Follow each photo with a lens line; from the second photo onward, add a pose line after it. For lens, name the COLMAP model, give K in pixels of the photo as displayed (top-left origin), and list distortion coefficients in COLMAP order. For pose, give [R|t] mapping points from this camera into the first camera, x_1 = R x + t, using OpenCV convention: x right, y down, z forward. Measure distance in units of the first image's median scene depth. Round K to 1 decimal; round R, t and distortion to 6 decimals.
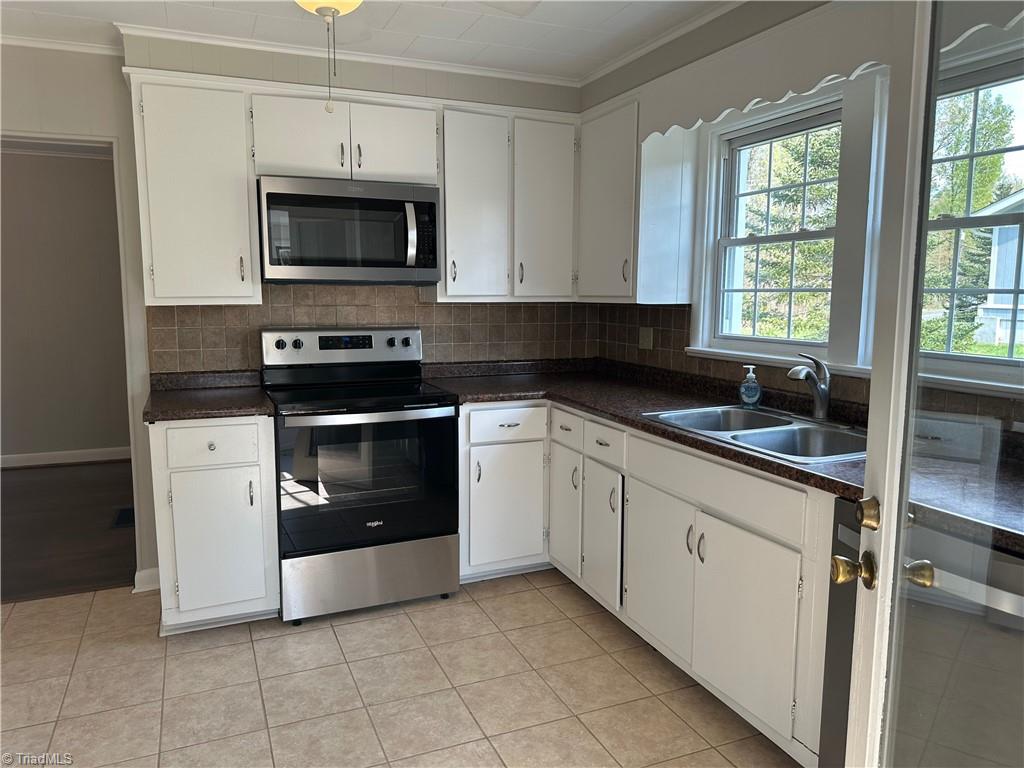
lens RADIAL K [[724.5, 0, 506.6], [0, 724.5, 382.1], [0, 0, 1]] dist [0.037512, -0.048631]
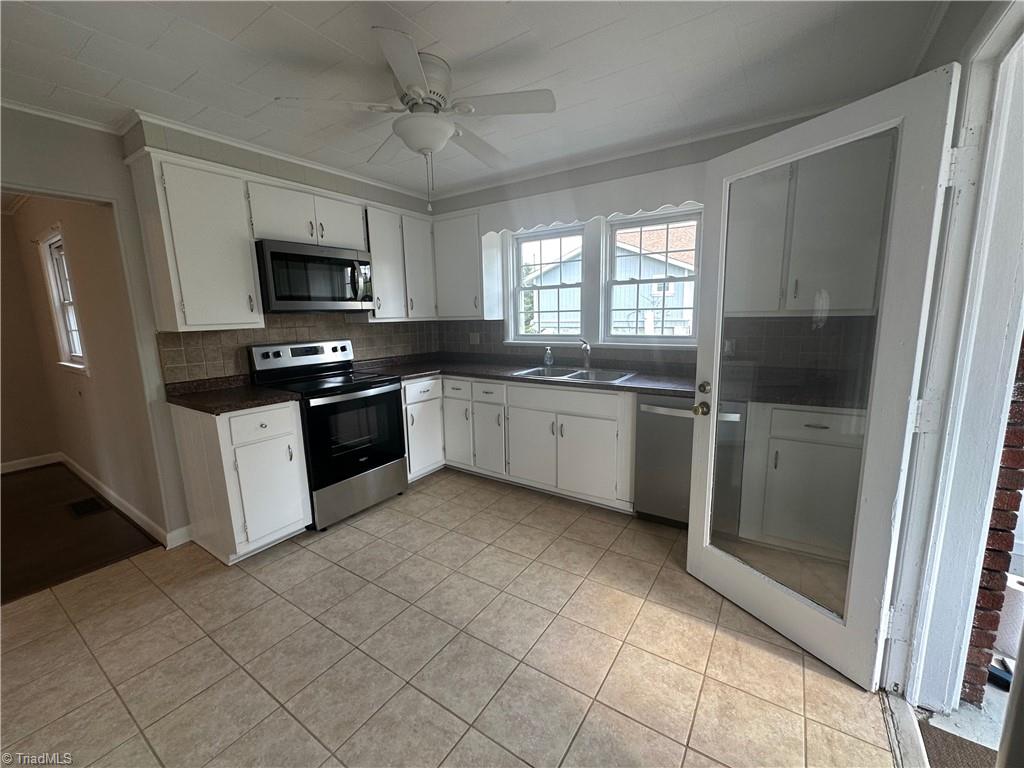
lens RADIAL K [[413.5, 0, 515.1], [0, 413.5, 385.4], [0, 0, 1]] dist [-0.003170, 0.000557]
pose [[0.839019, -0.113711, 0.532088, -0.376127], [0.092675, 0.993494, 0.066182, -0.000054], [-0.536152, -0.006217, 0.844099, 0.027569]]
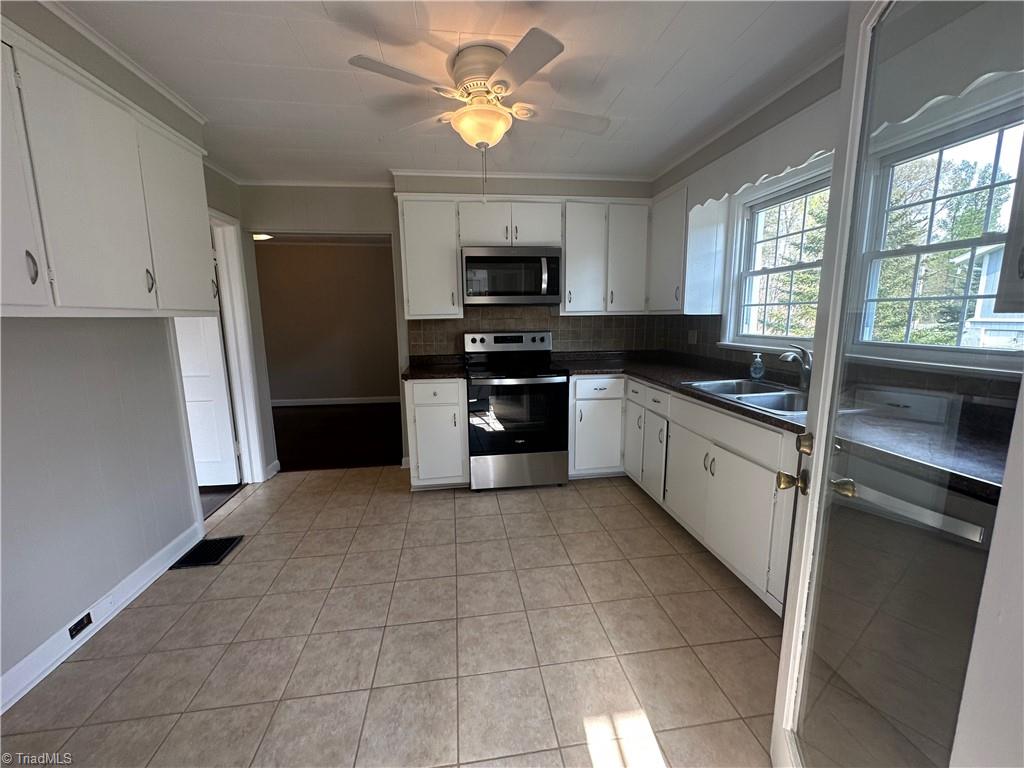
lens RADIAL K [[413.5, 0, 510.7], [0, 413.5, 384.7], [0, 0, 1]] dist [-0.003170, 0.000557]
pose [[0.965981, 0.027952, -0.257099, 0.053435], [-0.017479, 0.998925, 0.042930, 0.014205], [0.258023, -0.036976, 0.965431, 0.019074]]
